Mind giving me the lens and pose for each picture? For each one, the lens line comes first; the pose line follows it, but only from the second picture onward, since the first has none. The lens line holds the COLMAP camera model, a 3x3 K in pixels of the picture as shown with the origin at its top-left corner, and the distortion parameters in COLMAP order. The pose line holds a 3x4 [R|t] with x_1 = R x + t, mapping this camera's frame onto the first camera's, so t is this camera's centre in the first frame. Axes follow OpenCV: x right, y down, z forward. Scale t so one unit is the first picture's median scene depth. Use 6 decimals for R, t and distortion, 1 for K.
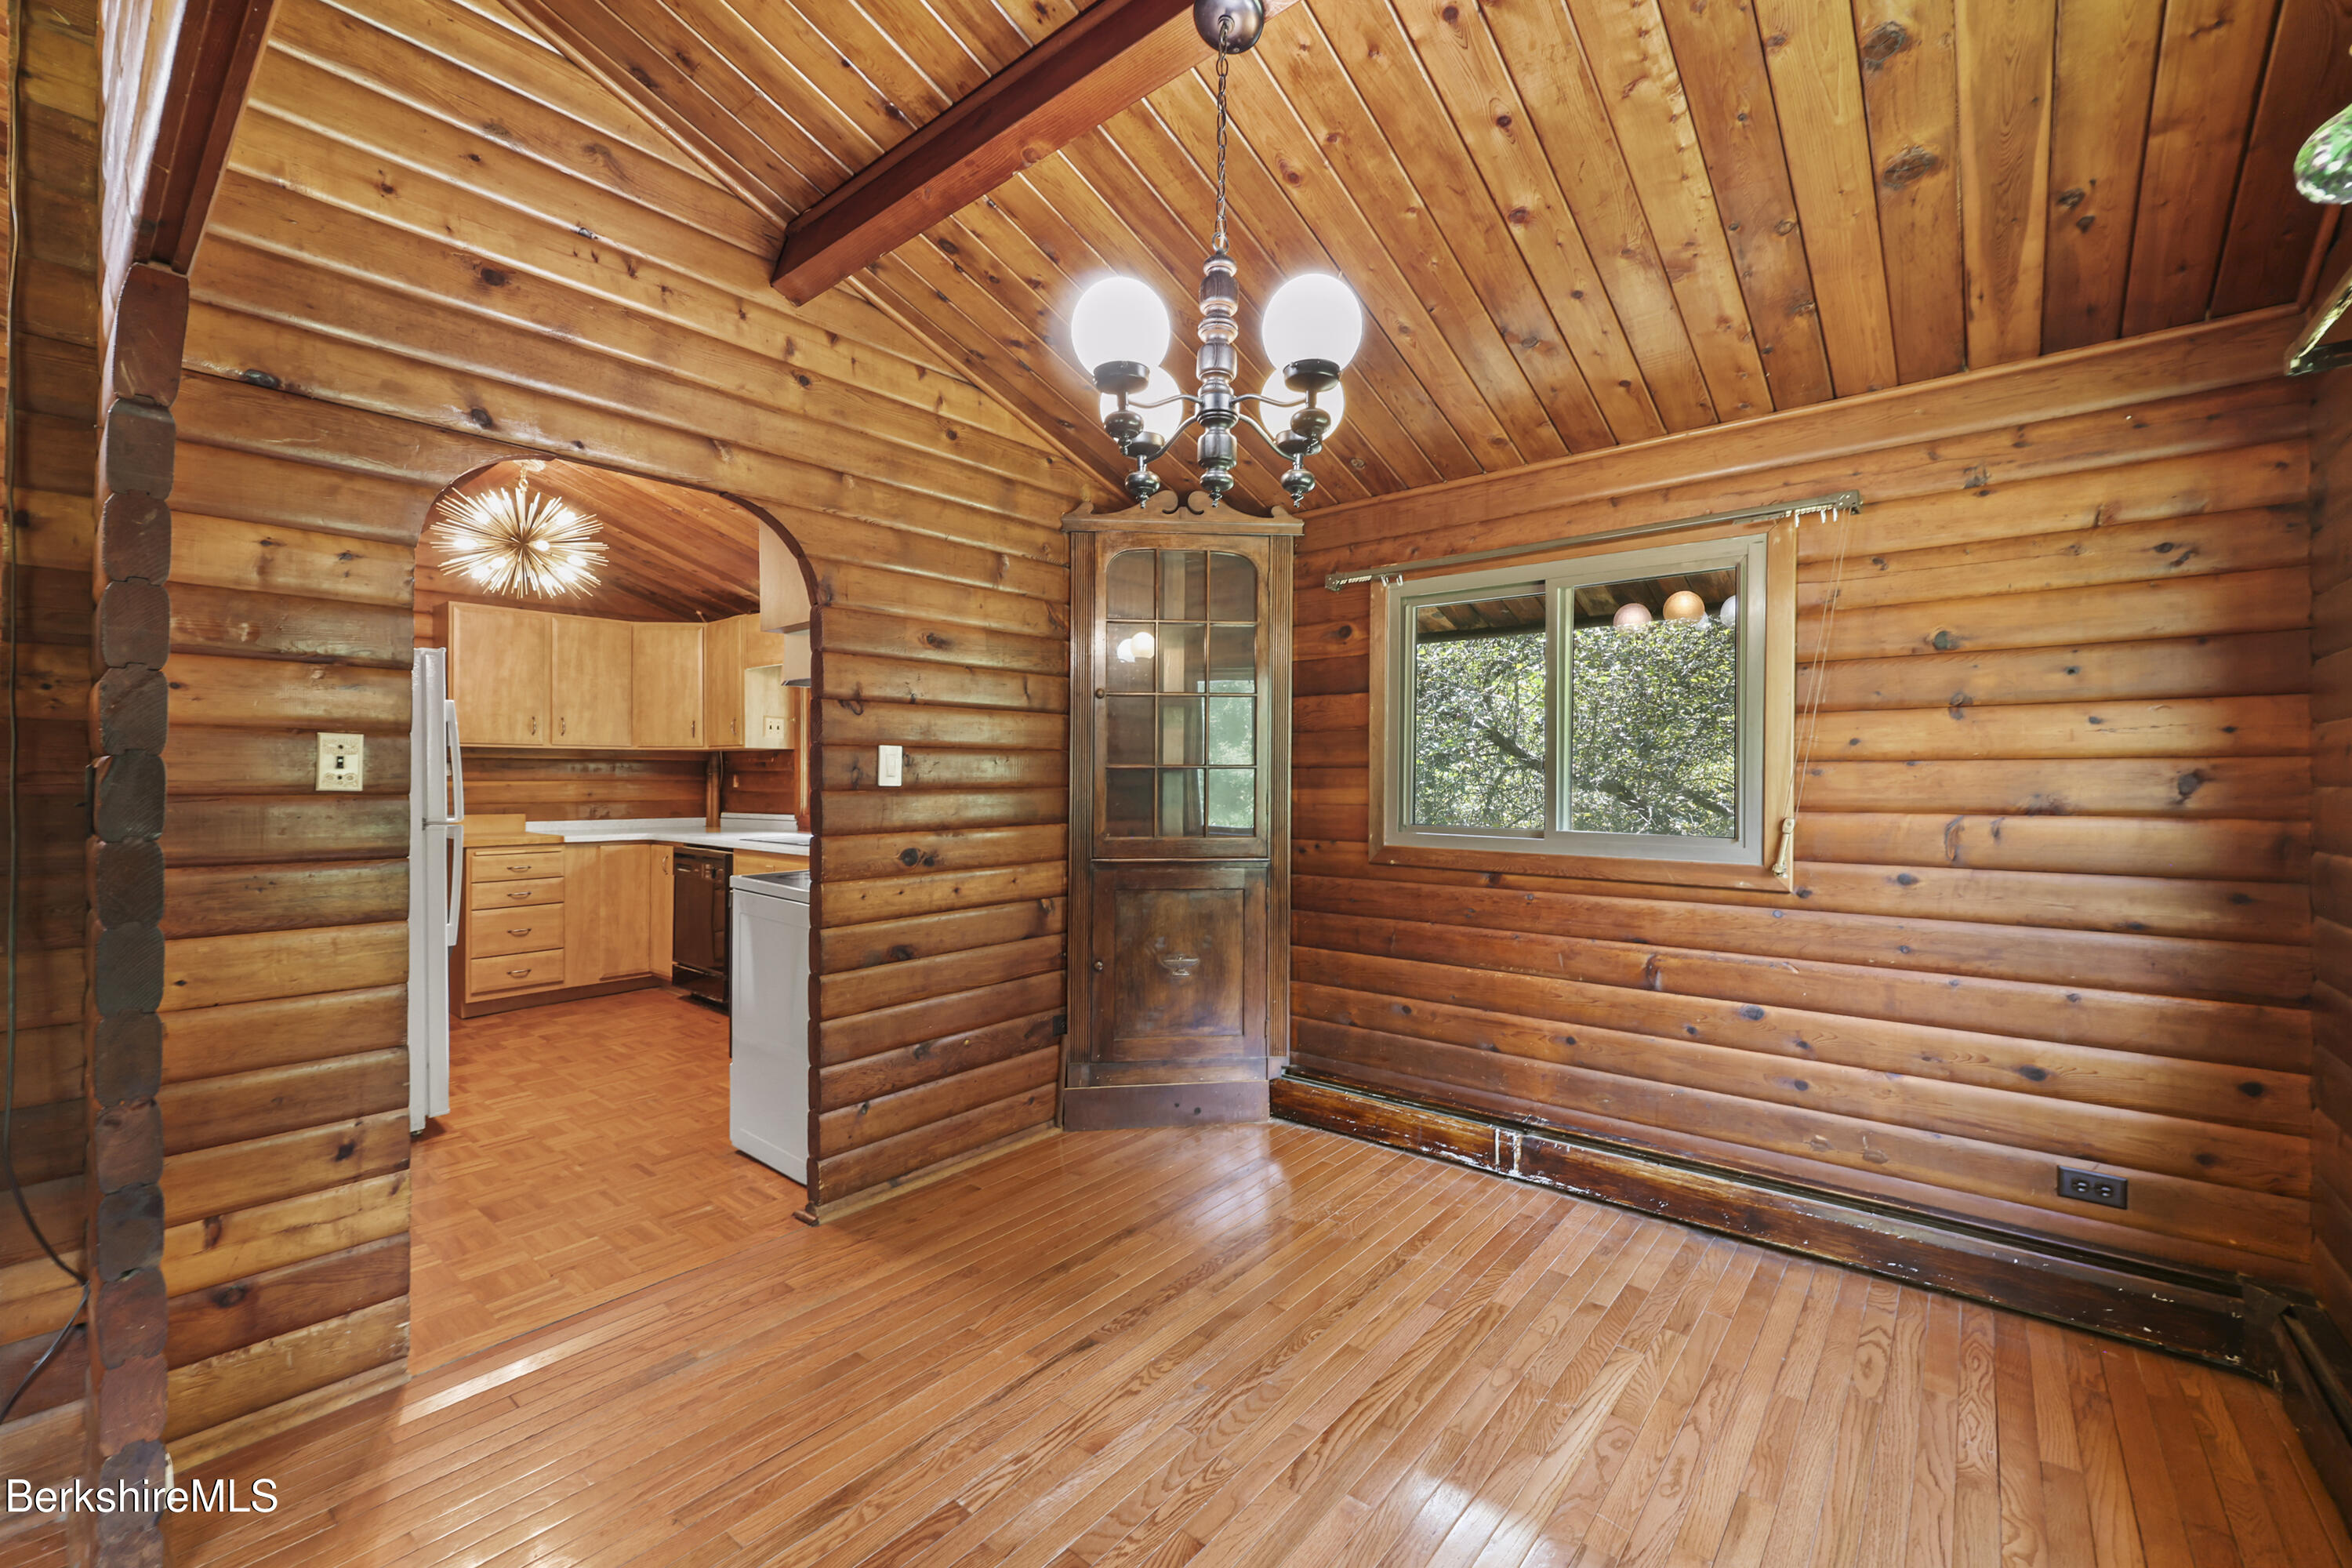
lens RADIAL K [[971.5, 0, 1178.4], [0, 971.5, 781.0], [0, 0, 1]] dist [0.001214, -0.000008]
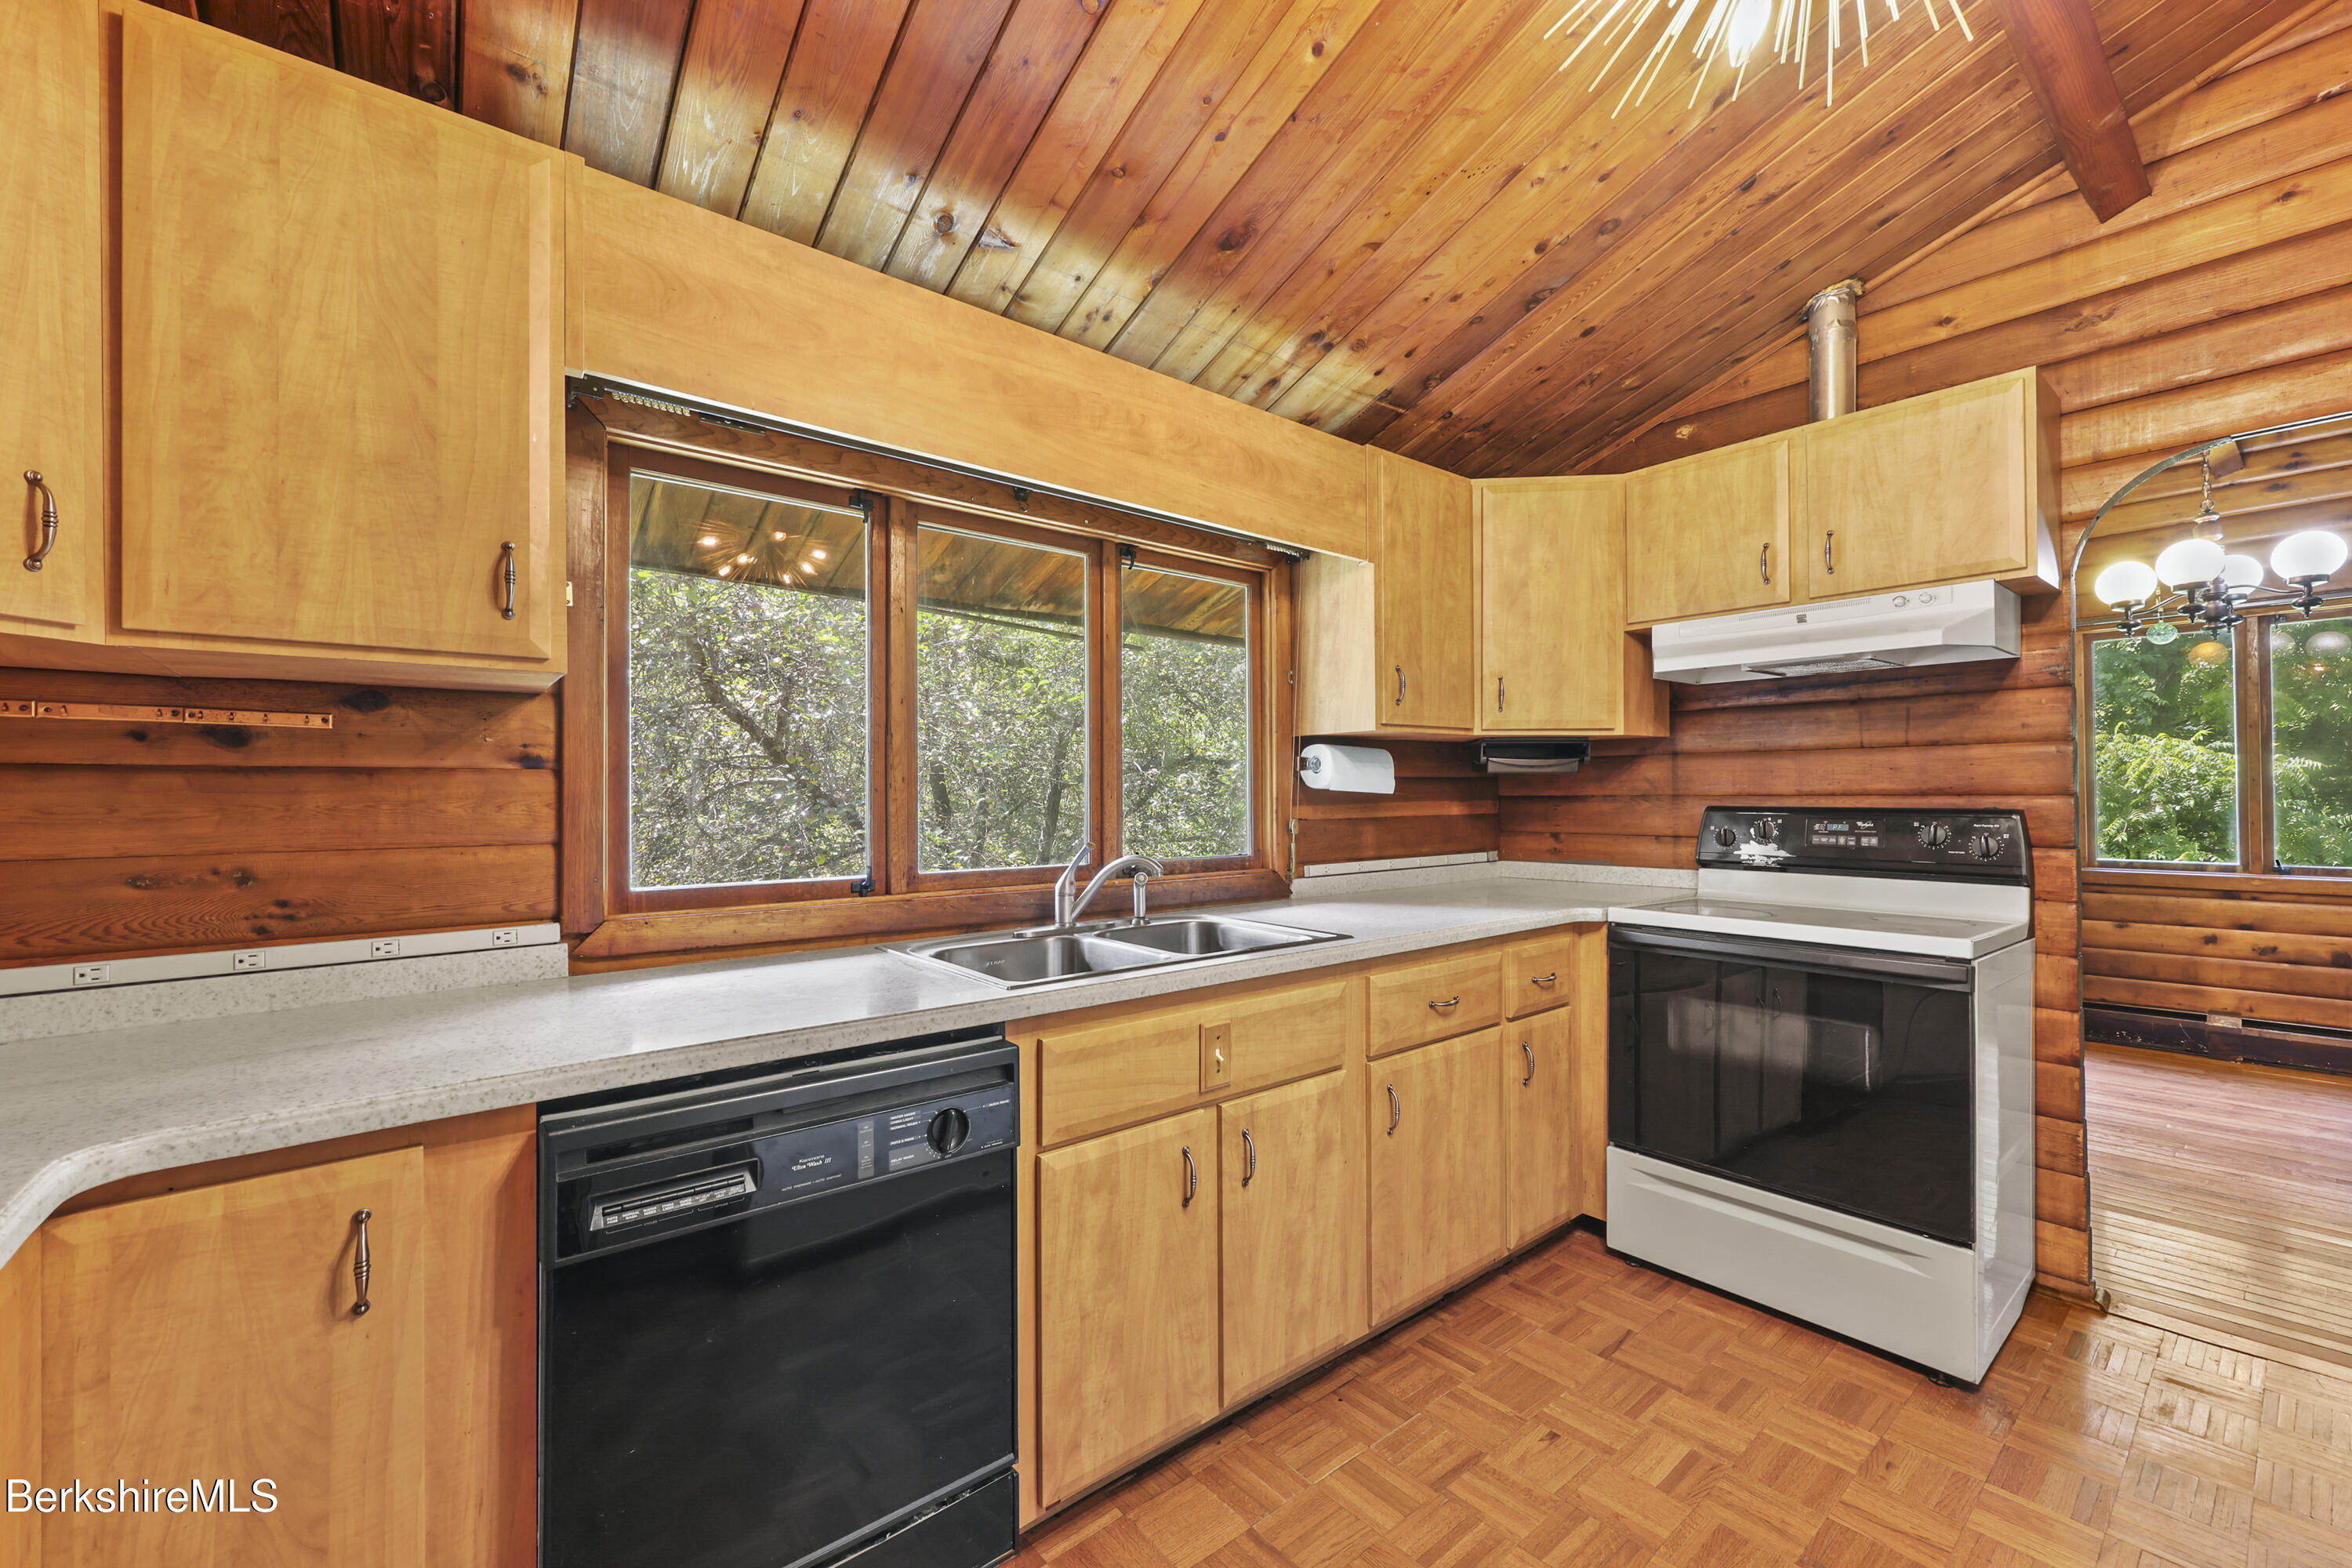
lens RADIAL K [[955.2, 0, 1182.6], [0, 955.2, 789.2], [0, 0, 1]] dist [-0.000314, -0.000171]
pose [[0.190122, 0.004260, 0.981751, -1.245668], [0.012621, 0.999897, -0.006783, 0.000251], [-0.981679, 0.013680, 0.190049, 1.497184]]
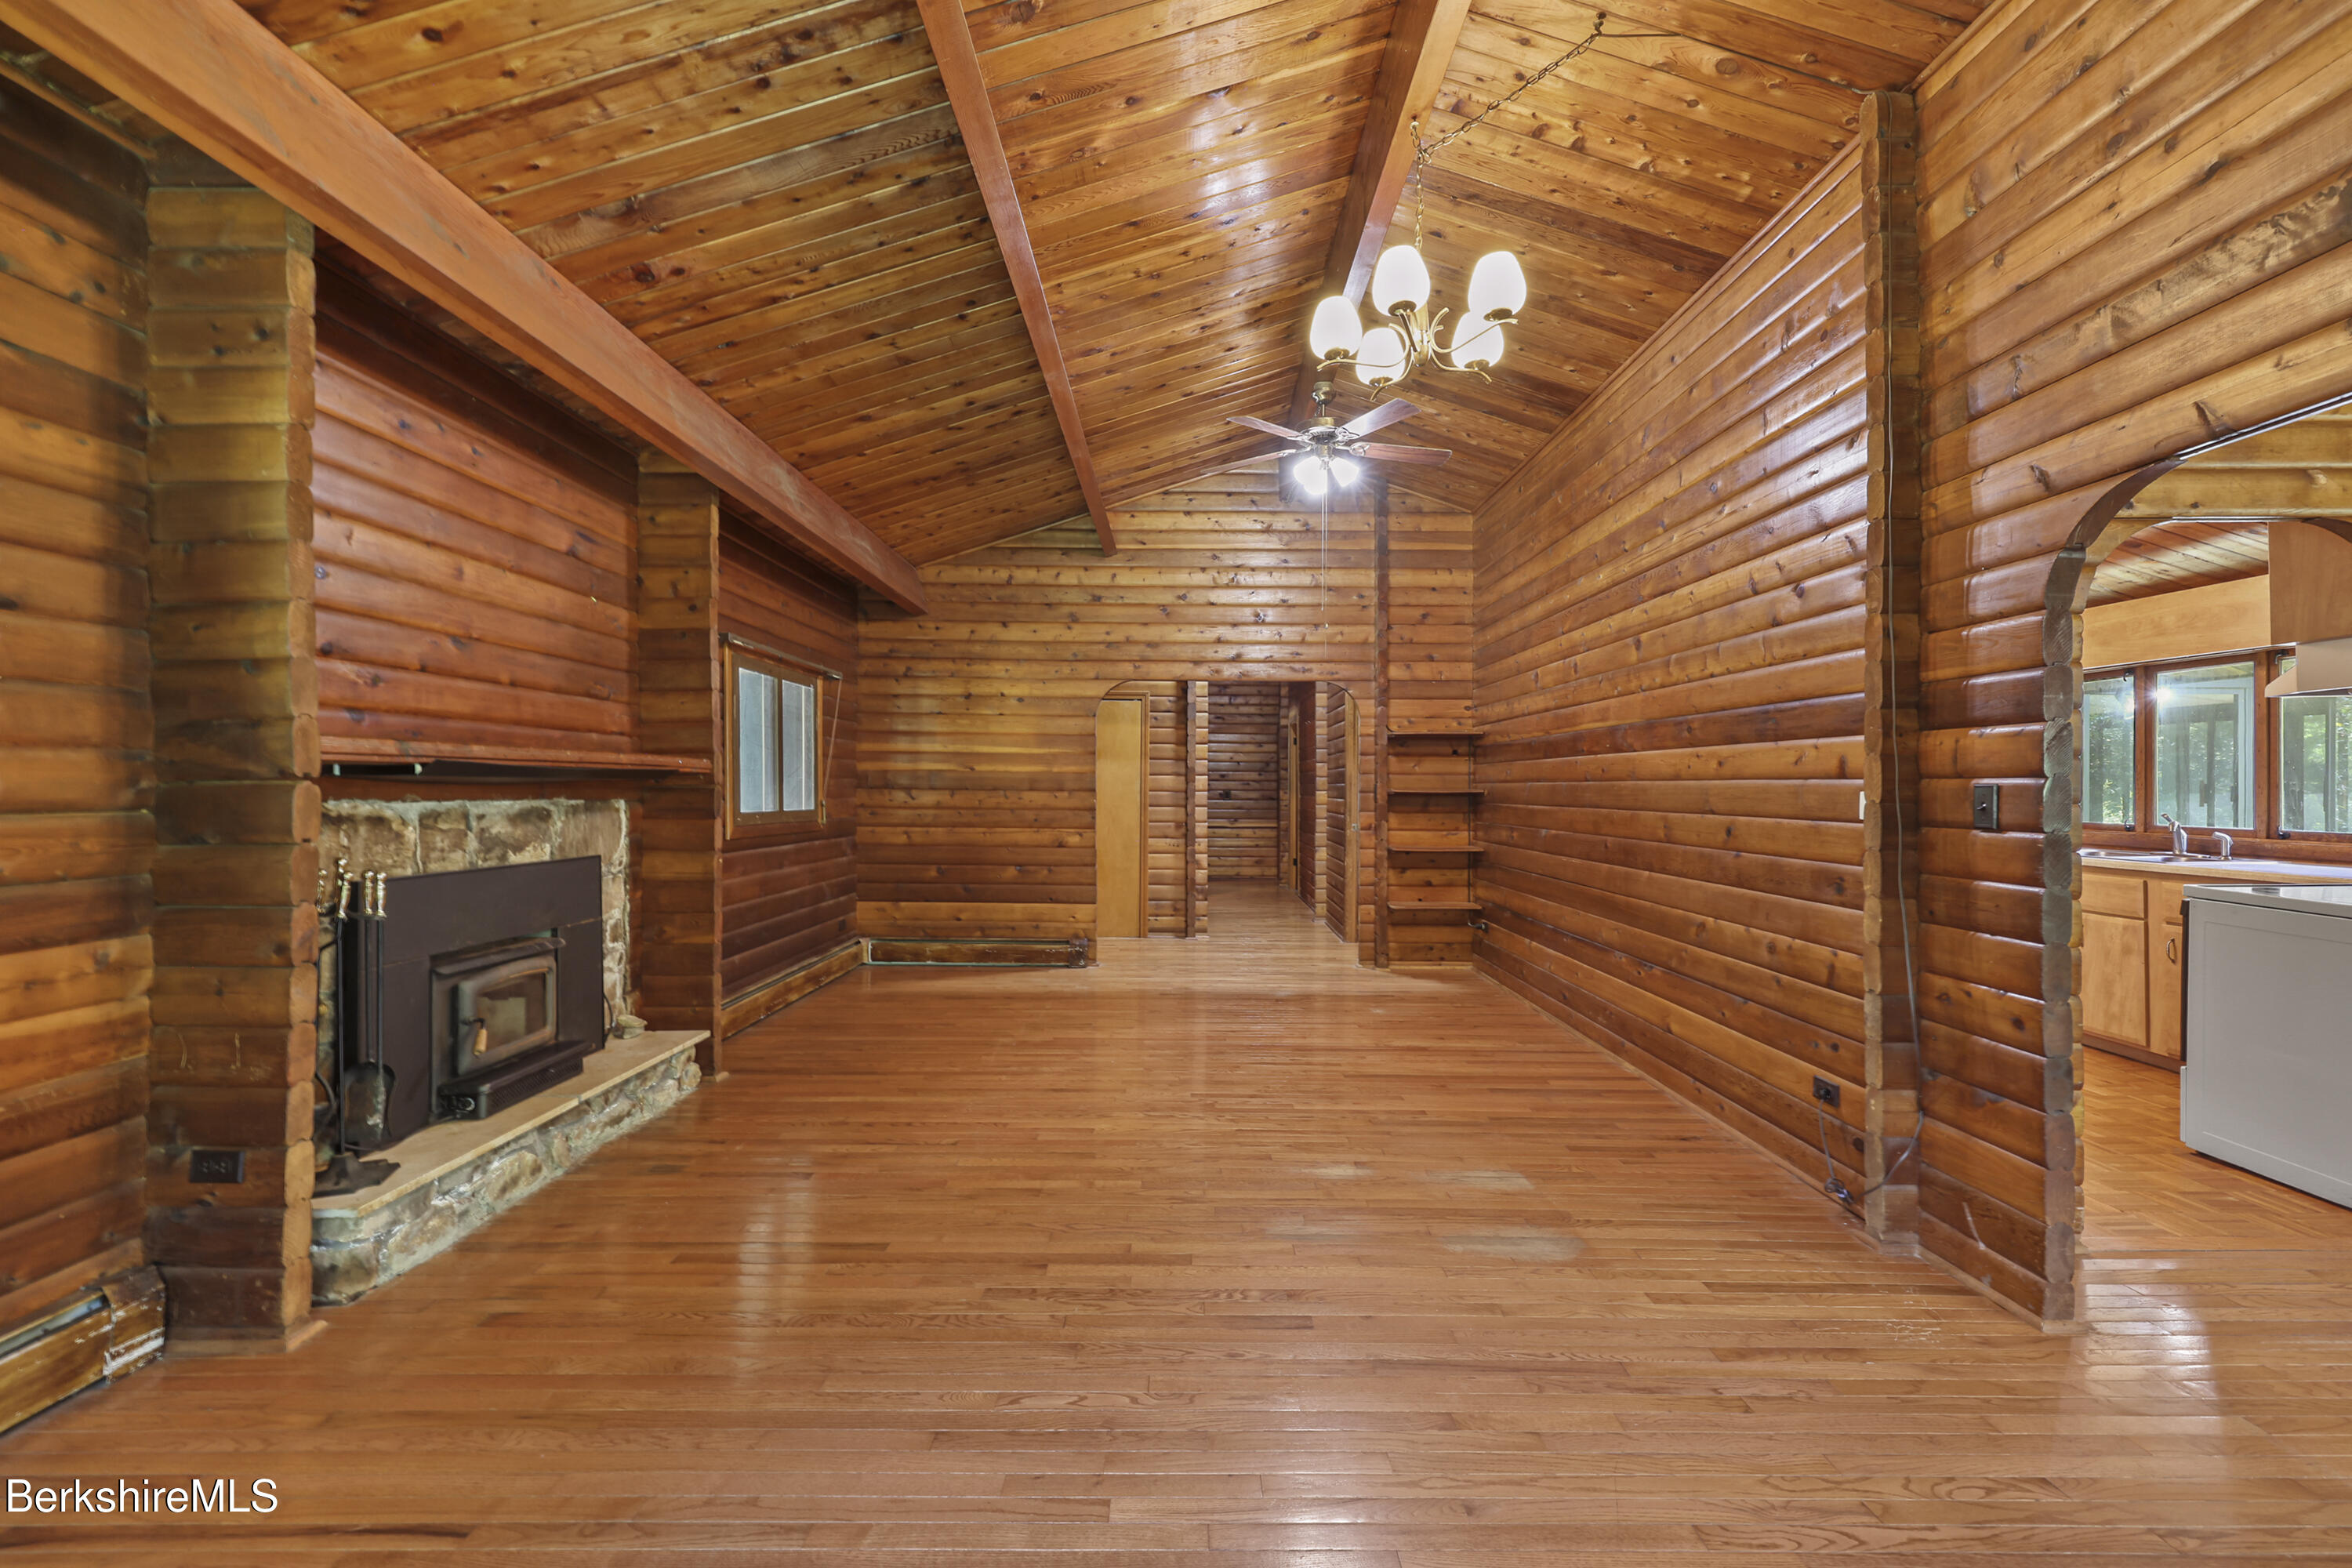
lens RADIAL K [[955.2, 0, 1182.6], [0, 955.2, 789.2], [0, 0, 1]] dist [-0.000314, -0.000171]
pose [[0.638993, -0.003180, -0.769206, -0.391273], [0.000499, 0.999993, -0.003720, -0.000563], [0.769212, 0.001993, 0.638990, -0.507748]]
